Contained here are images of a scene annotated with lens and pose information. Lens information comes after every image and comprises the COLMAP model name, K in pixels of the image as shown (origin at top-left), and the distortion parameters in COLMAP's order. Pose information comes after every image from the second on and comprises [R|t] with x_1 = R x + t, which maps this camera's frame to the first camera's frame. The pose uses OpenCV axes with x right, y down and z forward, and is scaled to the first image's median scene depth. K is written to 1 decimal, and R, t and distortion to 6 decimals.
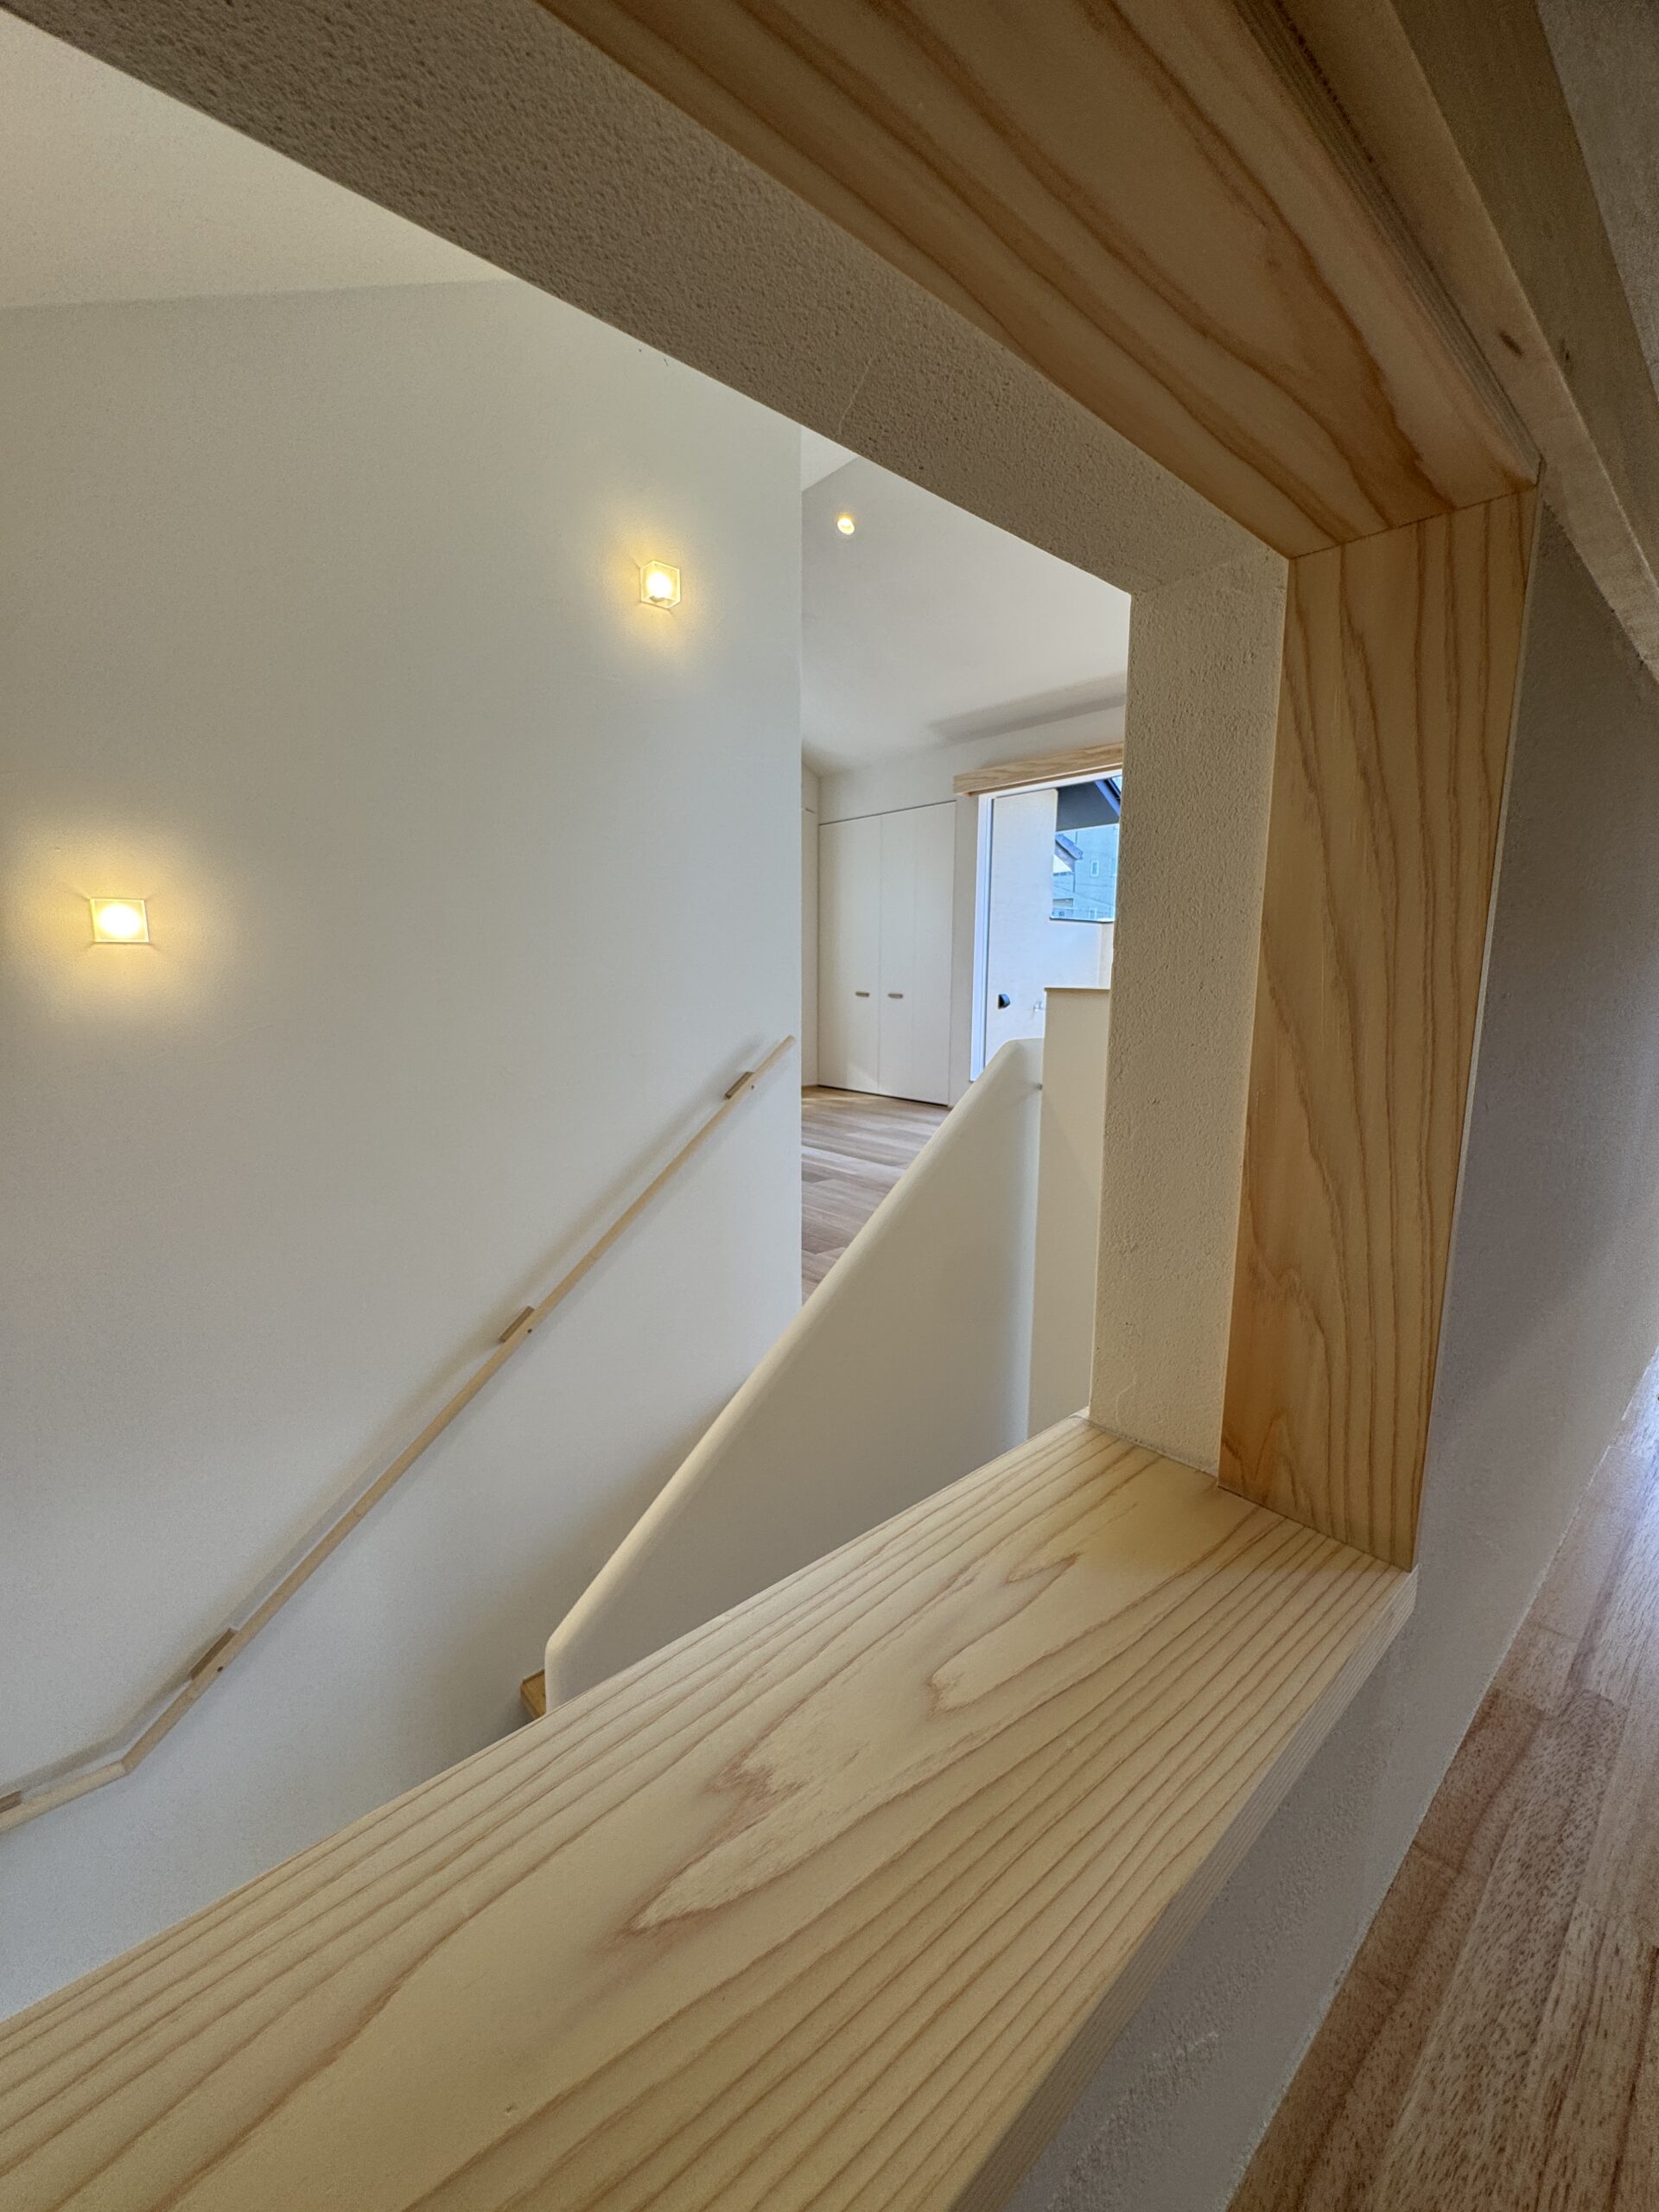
lens RADIAL K [[882.7, 0, 829.5], [0, 882.7, 1106.0], [0, 0, 1]] dist [-0.003869, 0.000192]
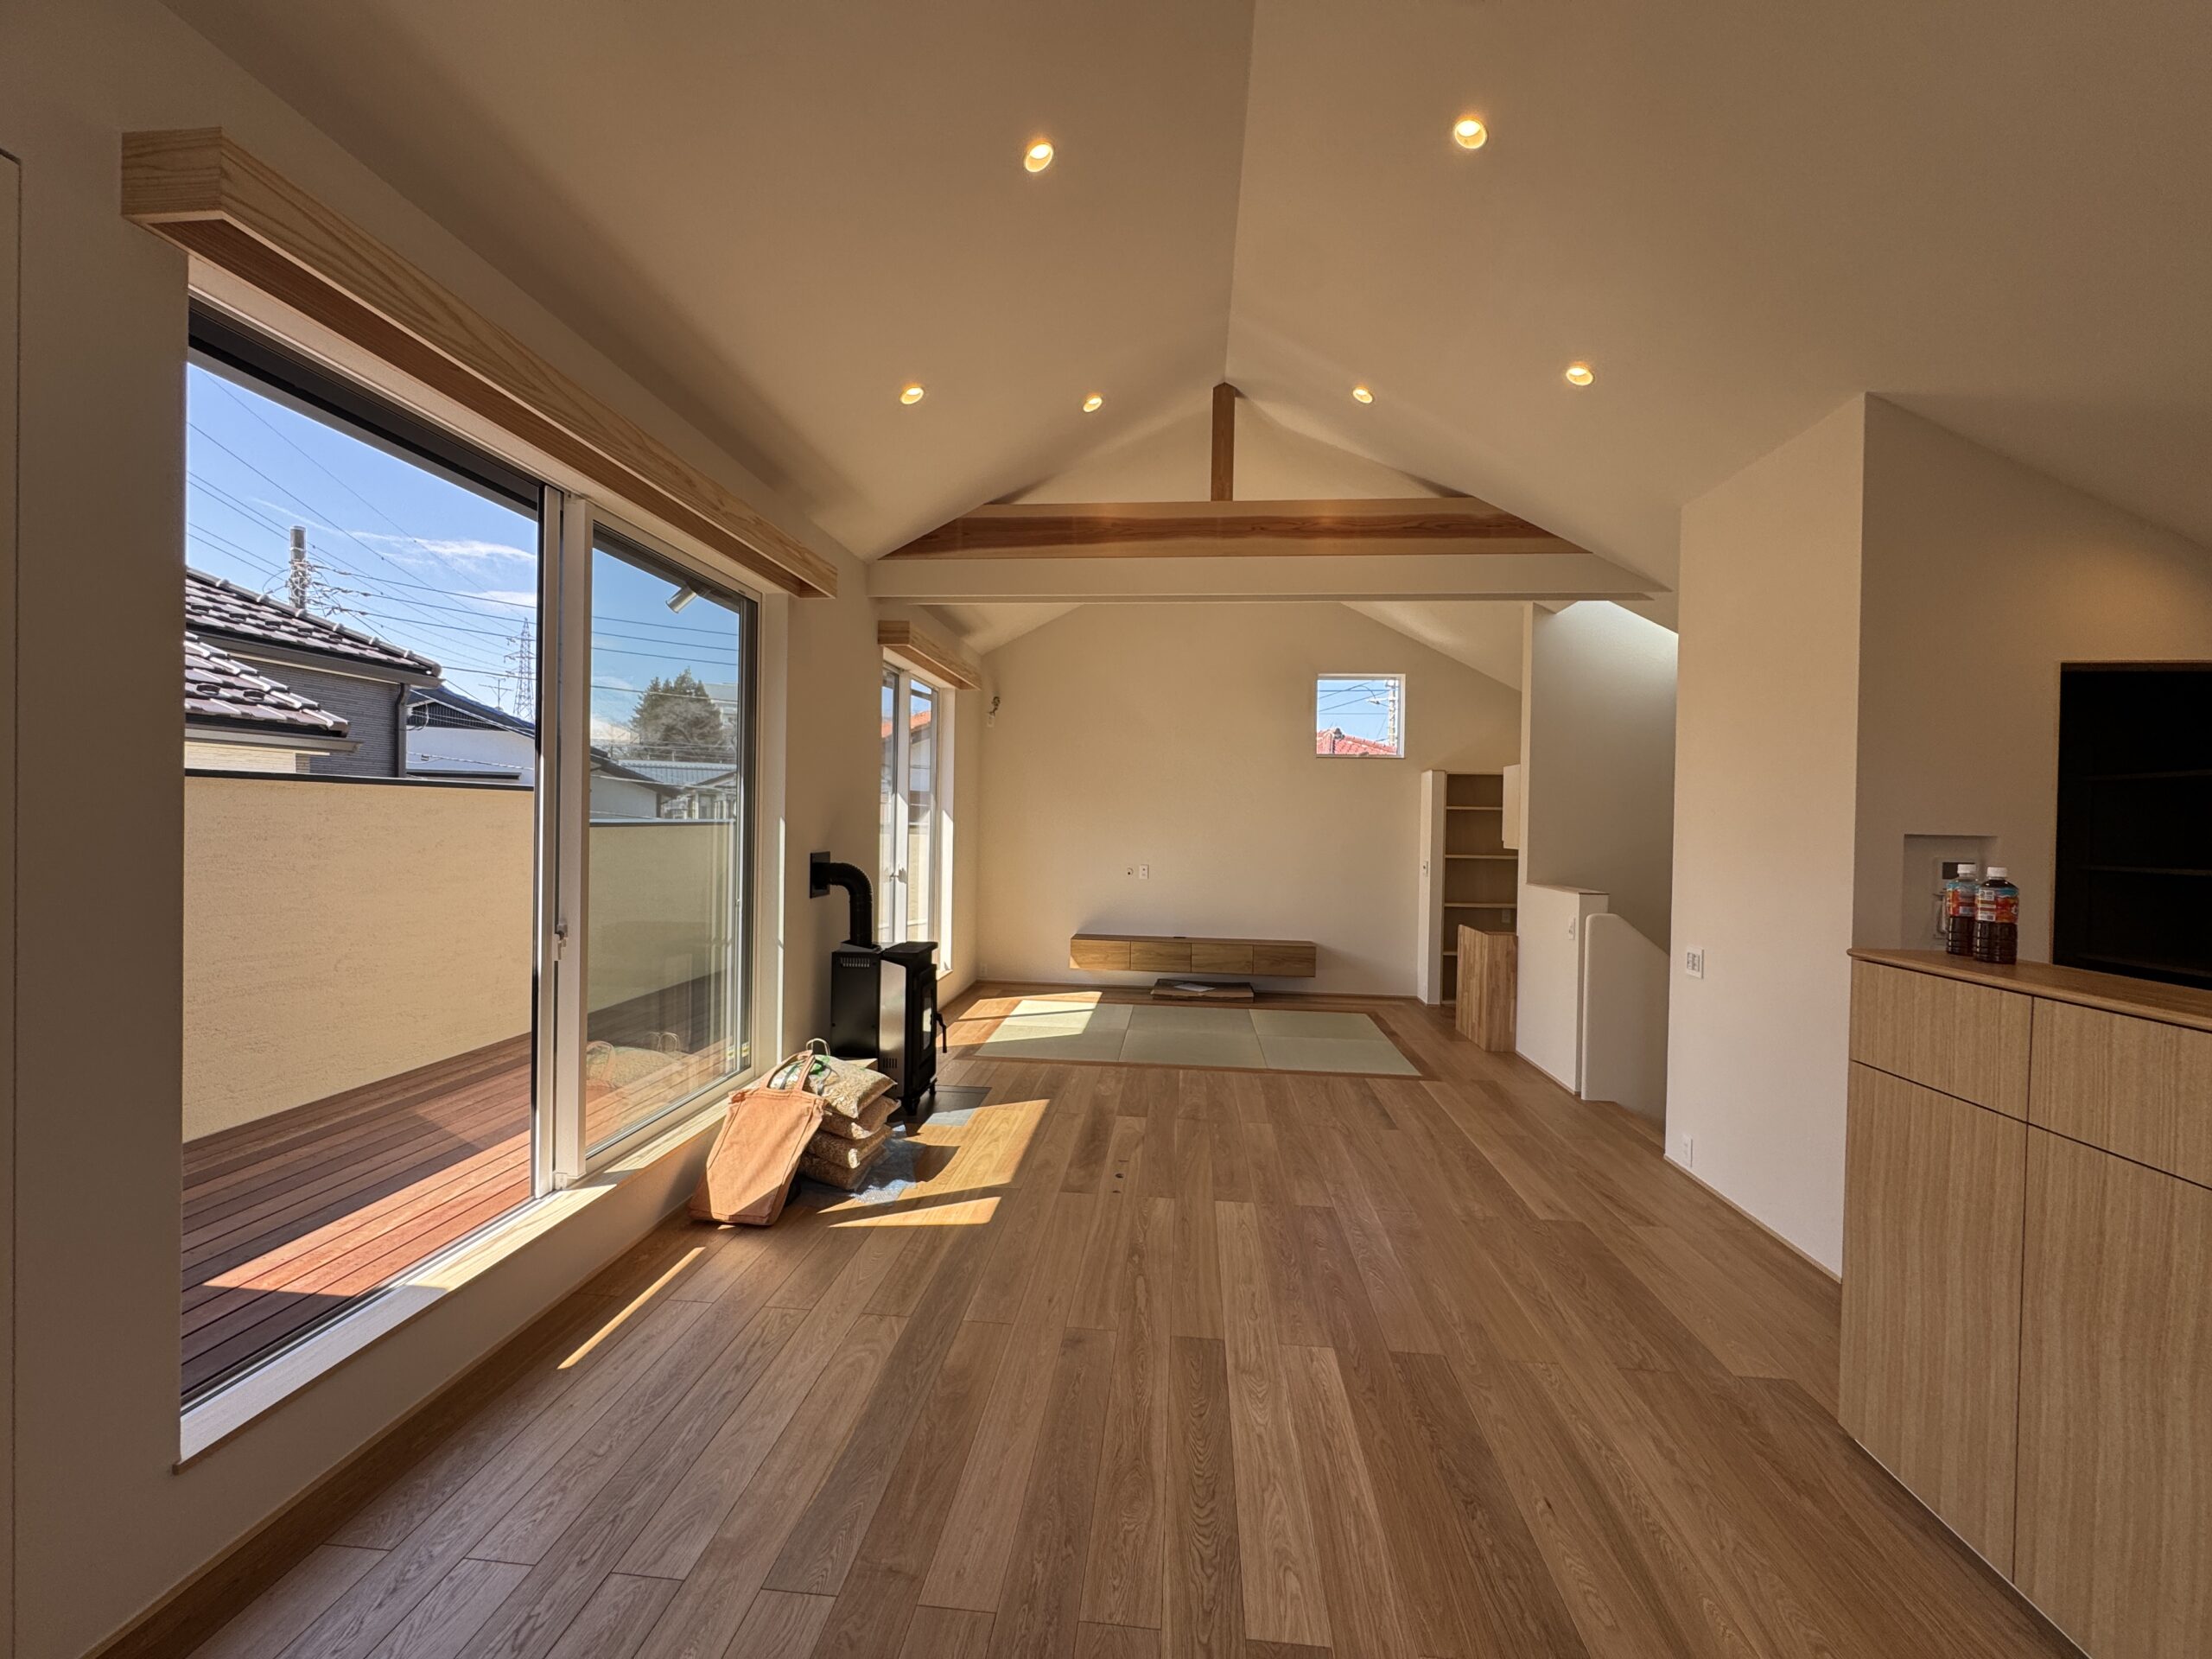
lens RADIAL K [[882.7, 0, 1105.6], [0, 882.7, 826.5], [0, 0, 1]] dist [-0.003869, 0.000192]
pose [[-0.686958, -0.027411, 0.726180, -0.165004], [0.087916, 0.988814, 0.120493, -0.196513], [-0.721359, 0.146616, -0.676863, 0.952896]]
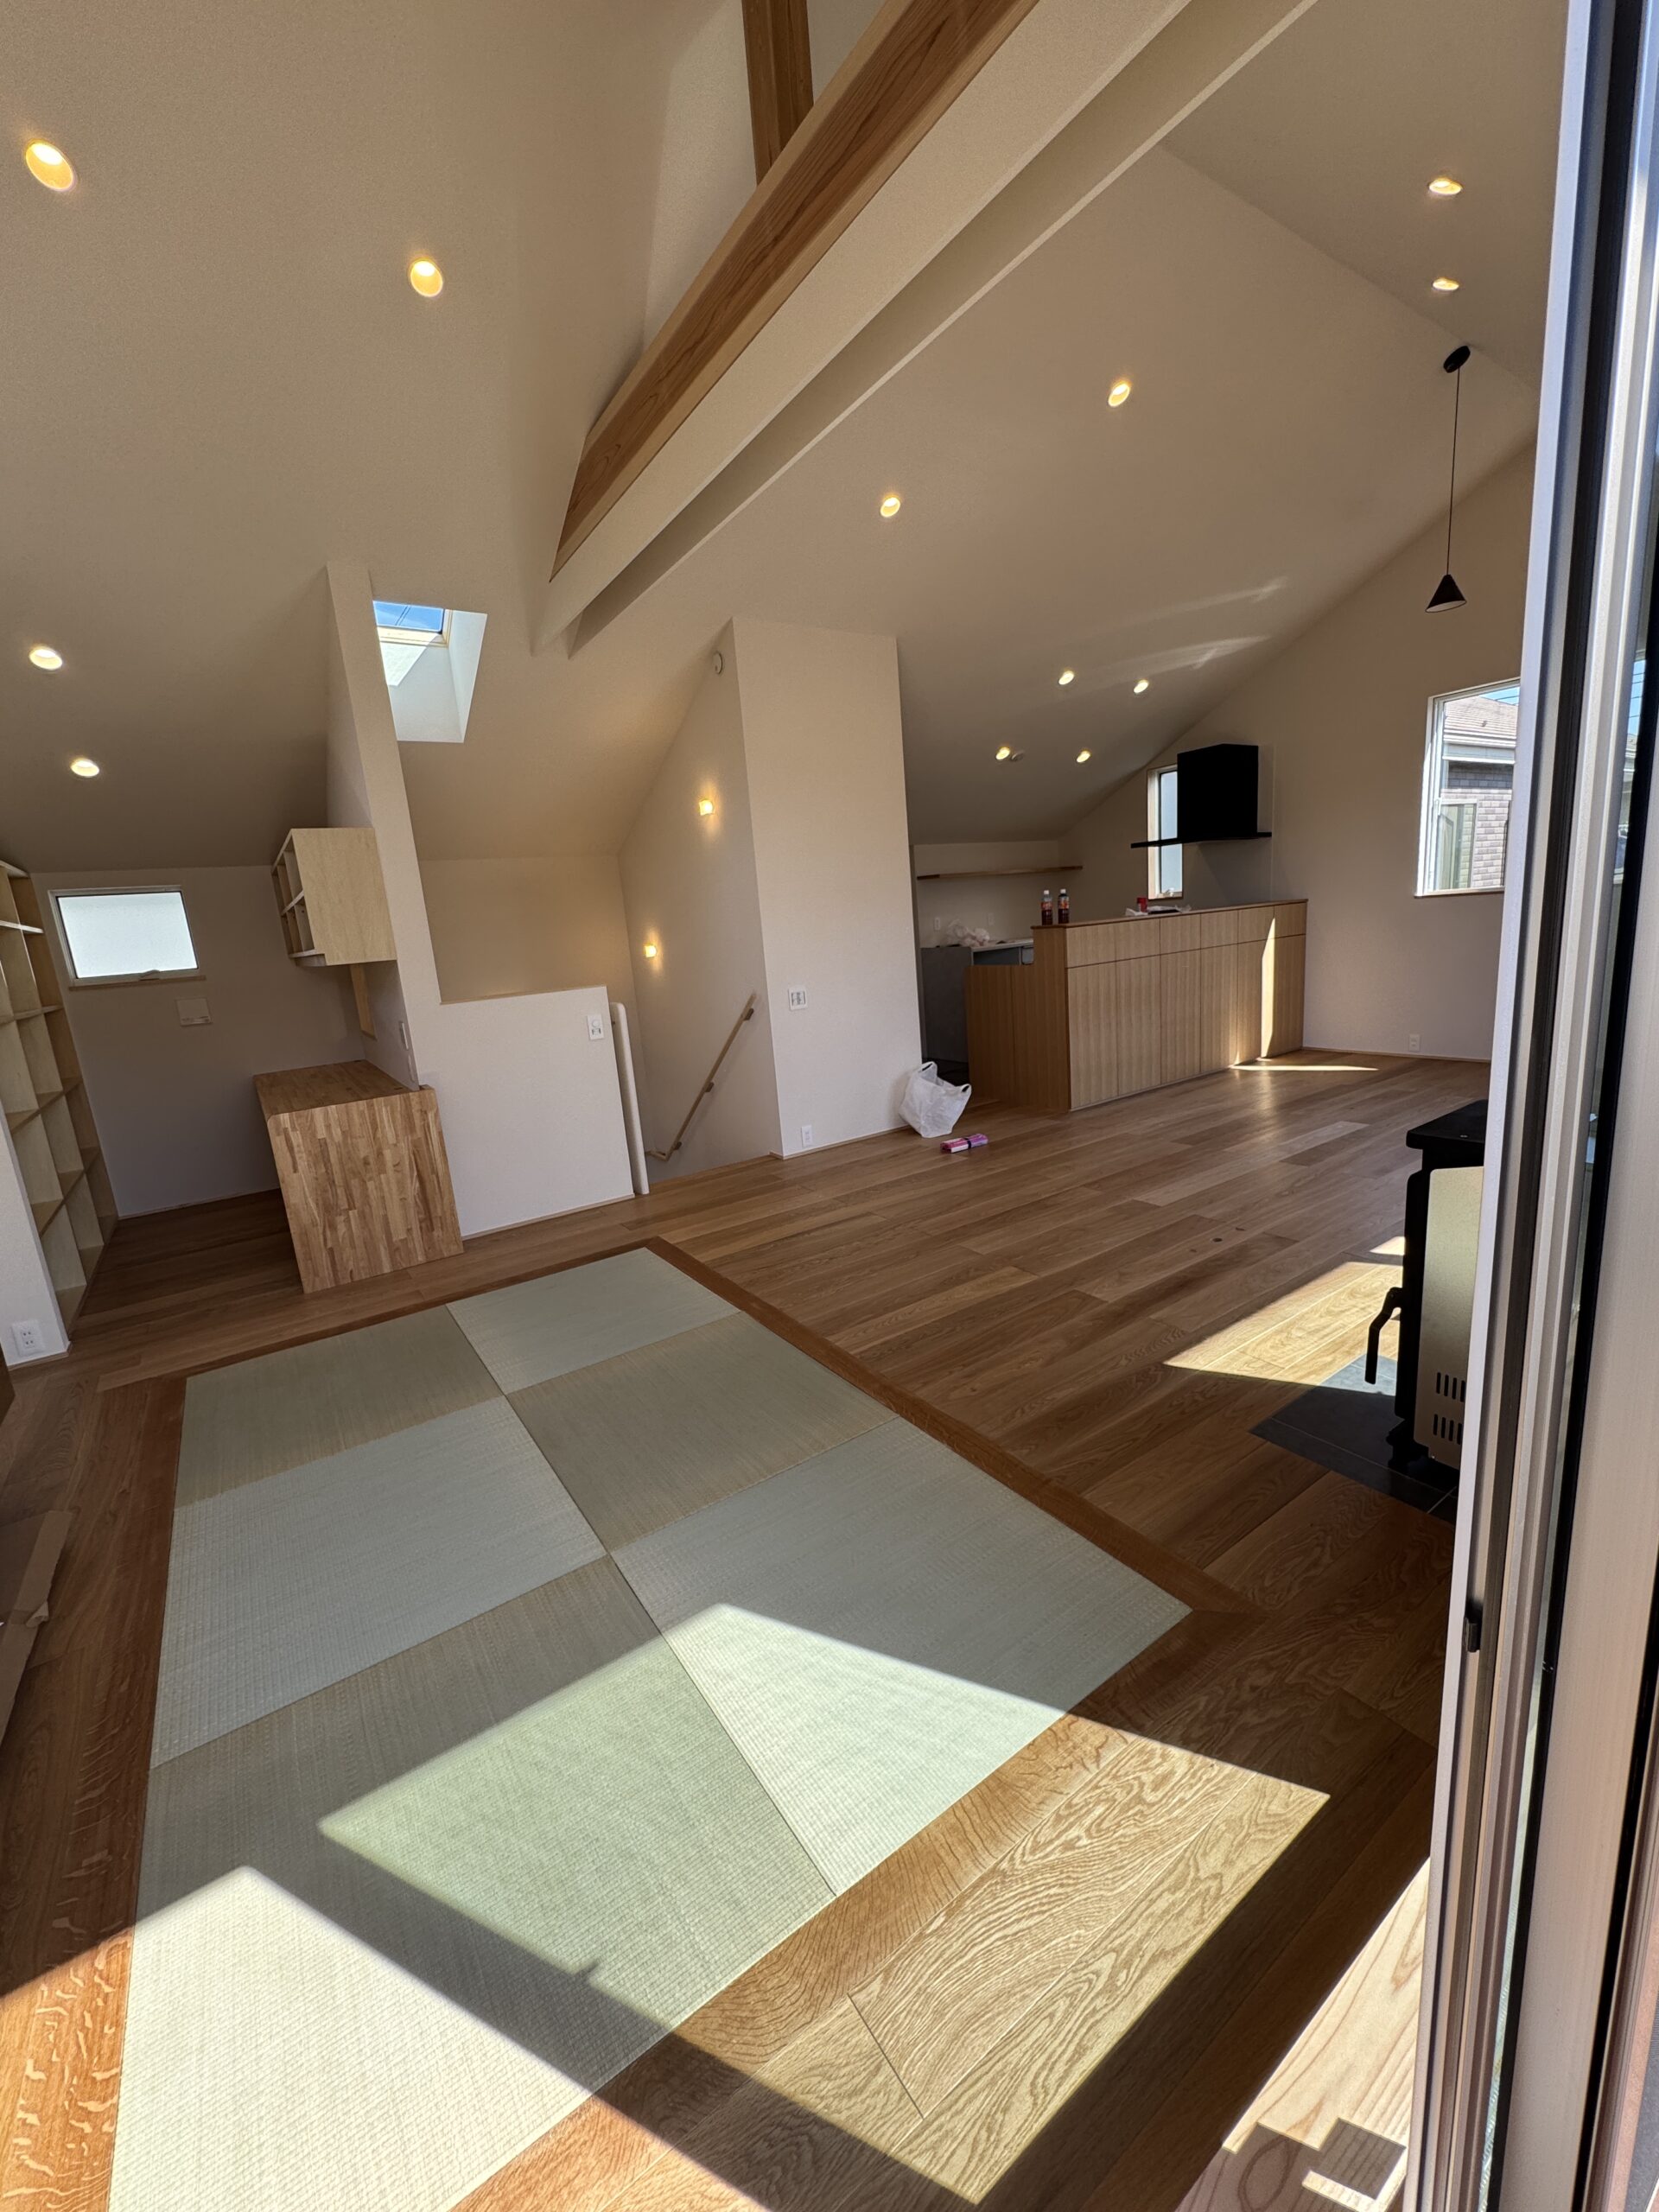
lens RADIAL K [[882.7, 0, 829.5], [0, 882.7, 1106.0], [0, 0, 1]] dist [-0.003869, 0.000192]
pose [[-0.124714, 0.208284, -0.970085, 0.663522], [-0.073593, 0.973083, 0.218389, -0.096331], [0.989460, 0.098628, -0.106029, 0.470837]]
